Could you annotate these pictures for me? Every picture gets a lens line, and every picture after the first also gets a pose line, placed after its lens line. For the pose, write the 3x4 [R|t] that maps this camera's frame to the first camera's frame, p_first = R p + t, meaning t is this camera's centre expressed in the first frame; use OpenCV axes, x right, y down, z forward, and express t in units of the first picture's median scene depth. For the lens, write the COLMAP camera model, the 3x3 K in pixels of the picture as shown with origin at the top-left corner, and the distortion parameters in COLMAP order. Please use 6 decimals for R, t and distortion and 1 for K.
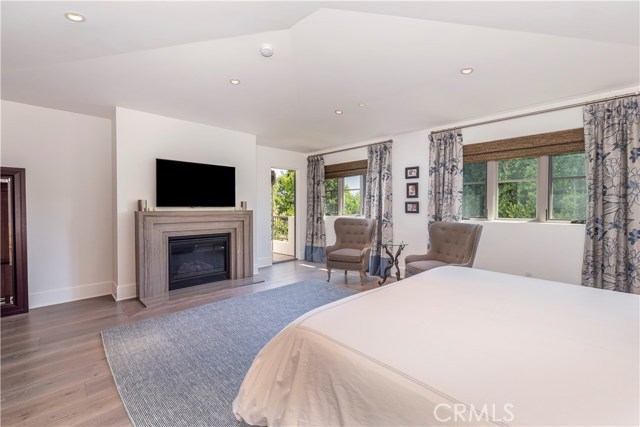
lens RADIAL K [[268.9, 0, 322.4], [0, 268.9, 210.7], [0, 0, 1]] dist [0.000790, -0.000481]
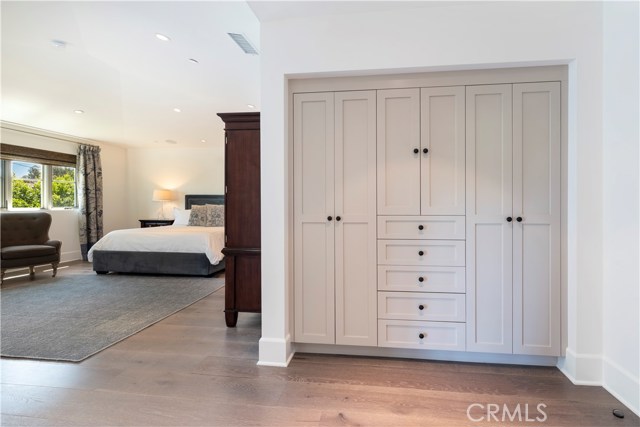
lens RADIAL K [[268.9, 0, 332.0], [0, 268.9, 202.8], [0, 0, 1]] dist [0.000790, -0.000481]
pose [[-0.612808, -0.001853, 0.790230, -1.007327], [0.010788, 0.999884, 0.010711, 0.008261], [-0.790158, 0.015089, -0.612717, 0.497123]]
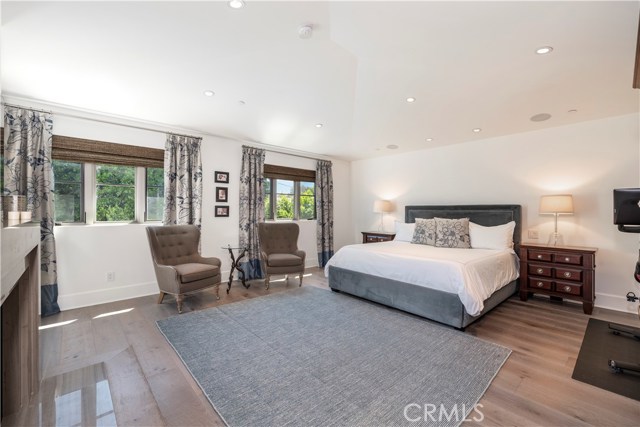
lens RADIAL K [[268.9, 0, 321.7], [0, 268.9, 209.7], [0, 0, 1]] dist [0.000790, -0.000481]
pose [[0.067963, 0.002497, 0.997685, -0.650229], [0.011064, 0.999933, -0.003257, -0.010519], [-0.997626, 0.011260, 0.067931, 0.545048]]
